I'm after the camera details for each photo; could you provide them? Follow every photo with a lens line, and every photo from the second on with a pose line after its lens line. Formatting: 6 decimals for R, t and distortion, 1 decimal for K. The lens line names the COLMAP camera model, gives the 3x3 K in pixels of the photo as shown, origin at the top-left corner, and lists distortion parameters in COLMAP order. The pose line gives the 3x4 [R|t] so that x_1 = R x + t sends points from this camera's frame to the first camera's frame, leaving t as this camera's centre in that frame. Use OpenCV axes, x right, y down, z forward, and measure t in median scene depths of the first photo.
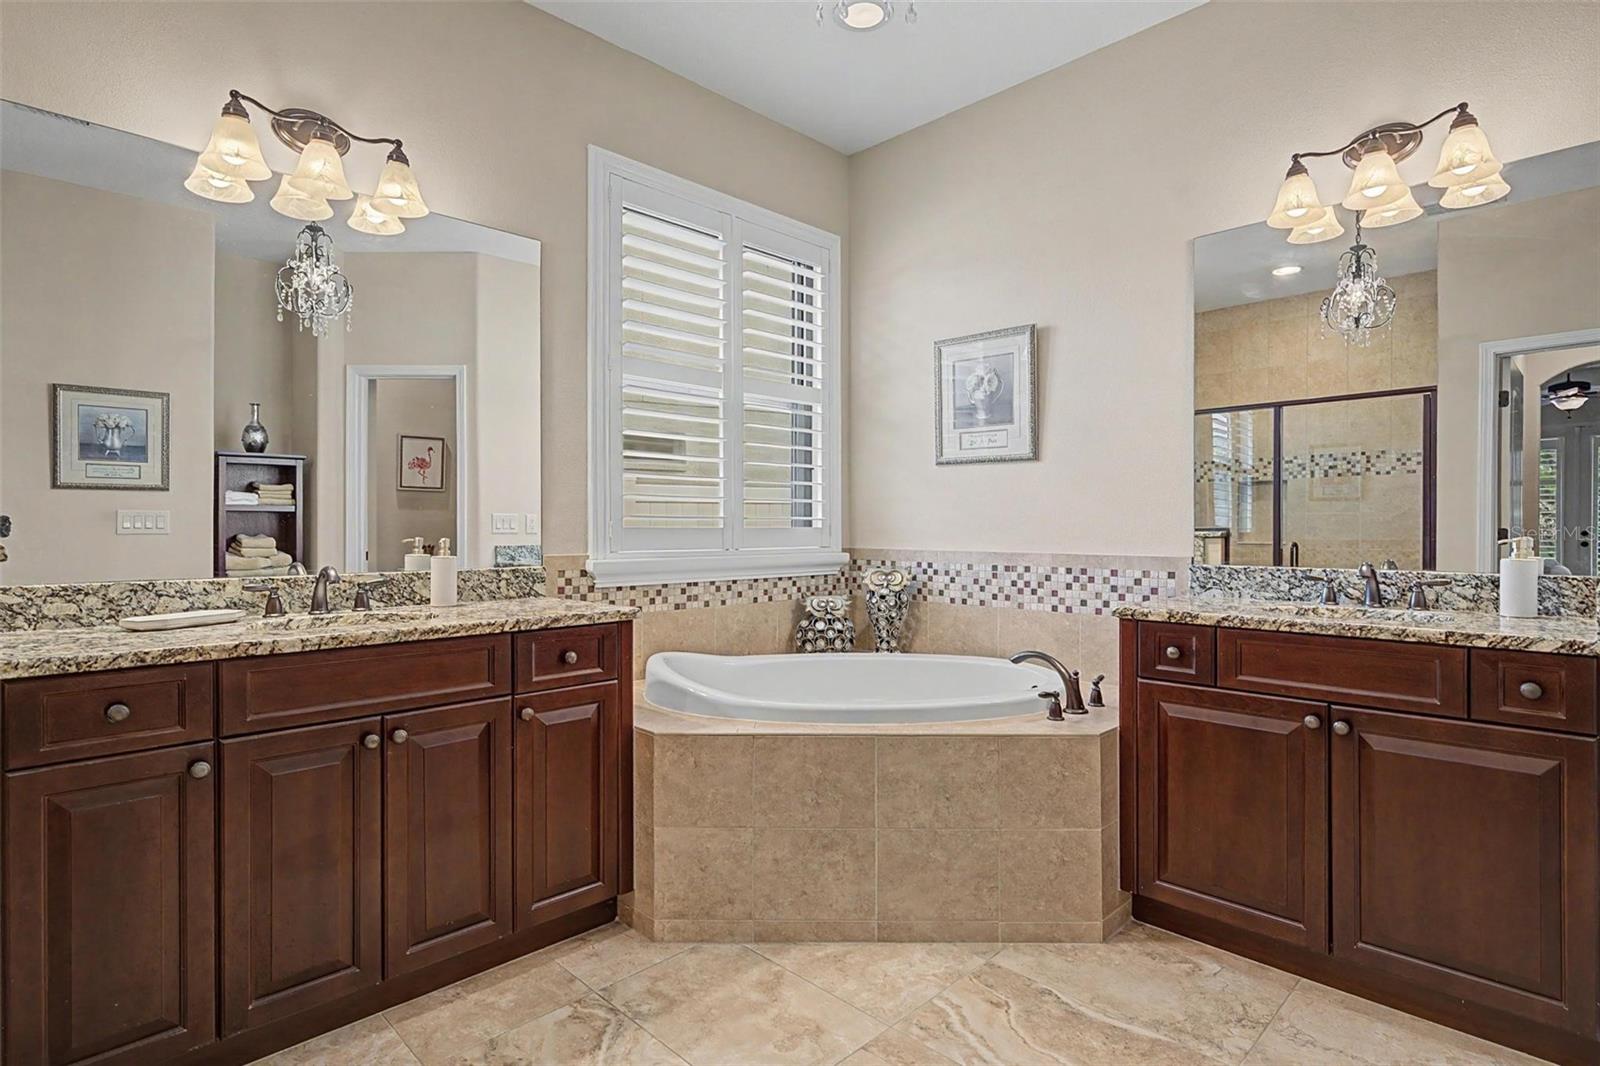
lens RADIAL K [[812.8, 0, 802.3], [0, 812.8, 529.0], [0, 0, 1]] dist [-0.003228, -0.000290]
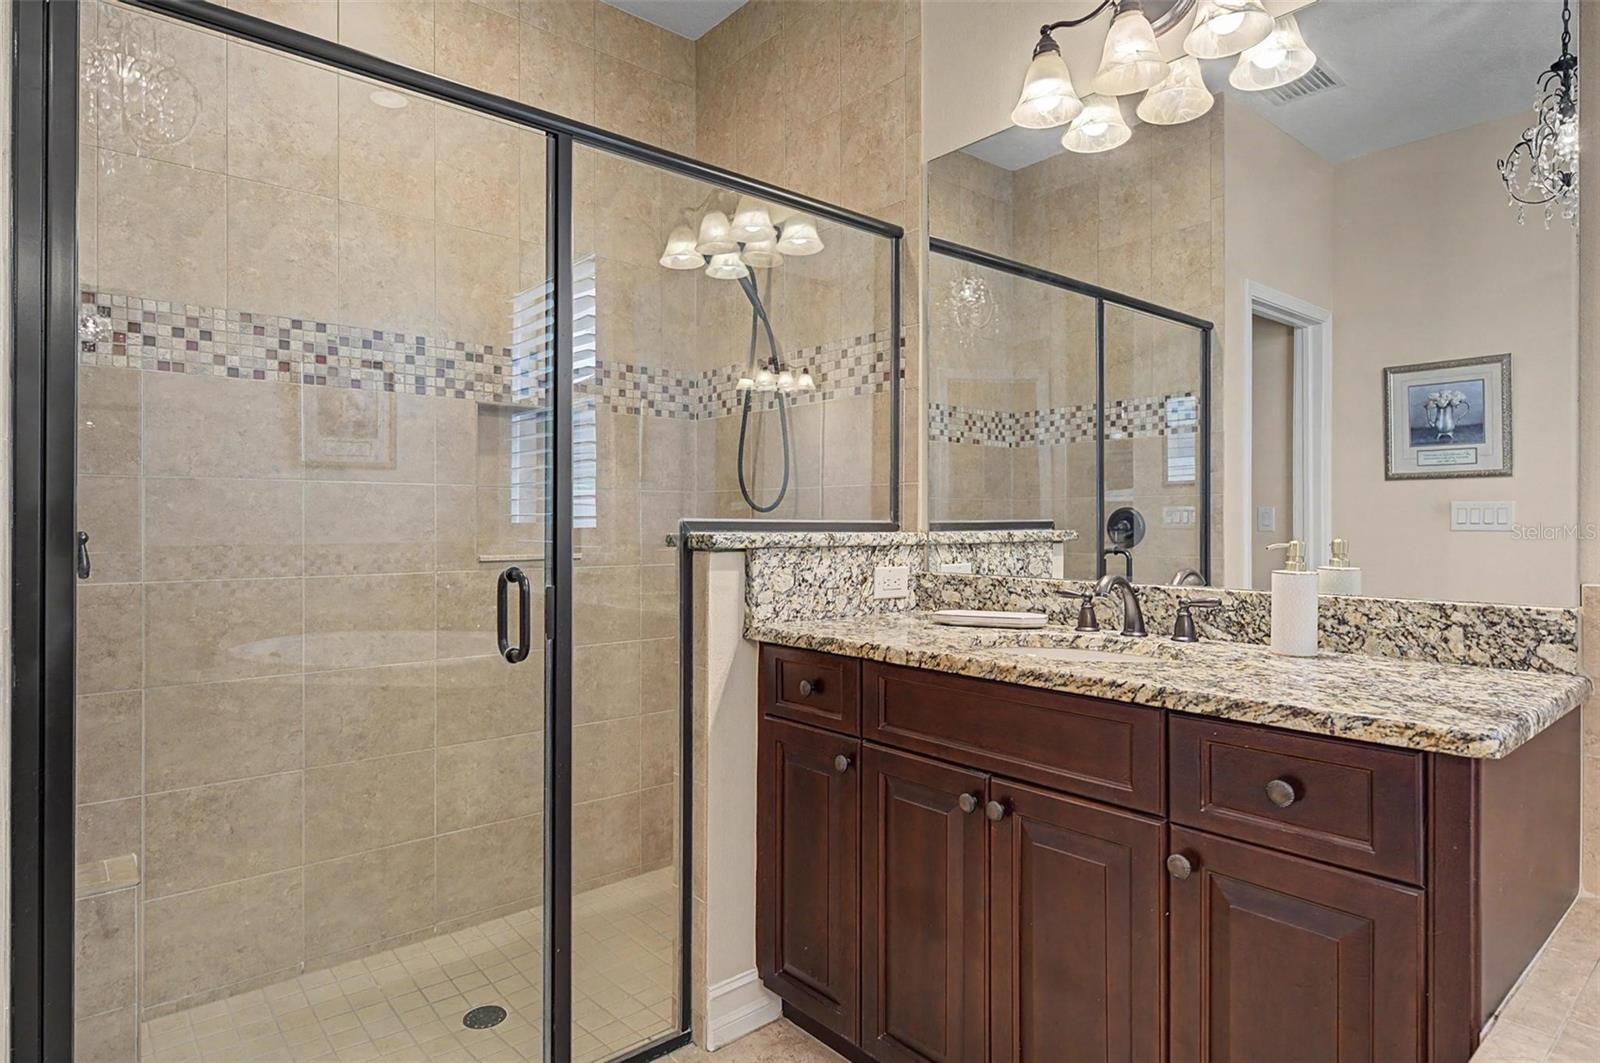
lens RADIAL K [[887.6, 0, 803.1], [0, 887.6, 526.5], [0, 0, 1]] dist [0.000341, 0.000057]
pose [[-0.085179, 0.004359, -0.996356, 0.254266], [-0.002760, 0.999986, 0.004611, -0.001136], [0.996362, 0.003142, -0.085166, 0.738208]]
